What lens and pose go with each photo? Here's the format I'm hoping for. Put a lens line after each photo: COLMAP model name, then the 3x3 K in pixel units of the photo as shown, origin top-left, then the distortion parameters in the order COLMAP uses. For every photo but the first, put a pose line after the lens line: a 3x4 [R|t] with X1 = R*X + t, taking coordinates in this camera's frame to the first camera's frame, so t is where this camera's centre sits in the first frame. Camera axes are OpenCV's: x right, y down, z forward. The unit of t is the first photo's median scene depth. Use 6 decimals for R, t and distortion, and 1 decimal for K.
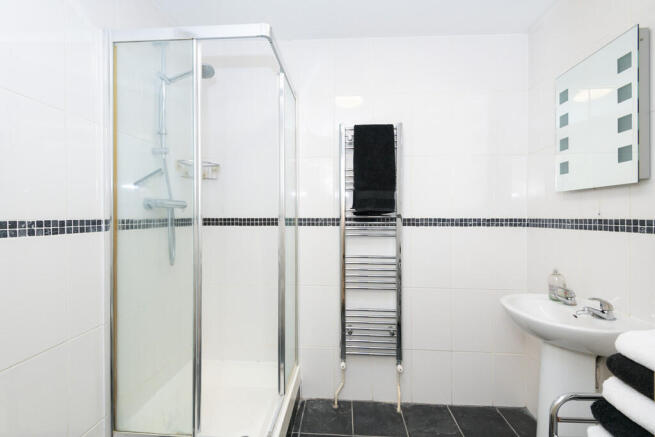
lens RADIAL K [[282.6, 0, 335.9], [0, 282.6, 218.7], [0, 0, 1]] dist [0.017687, -0.022740]
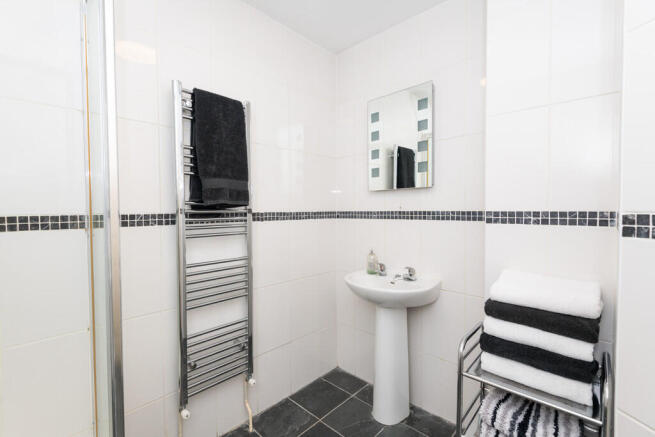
lens RADIAL K [[280.1, 0, 327.5], [0, 280.1, 218.5], [0, 0, 1]] dist [0.025441, -0.021168]
pose [[0.663255, -0.029726, 0.747803, -0.263998], [0.015246, 0.999540, 0.026210, -0.002981], [-0.748238, -0.005982, 0.663404, 0.246236]]
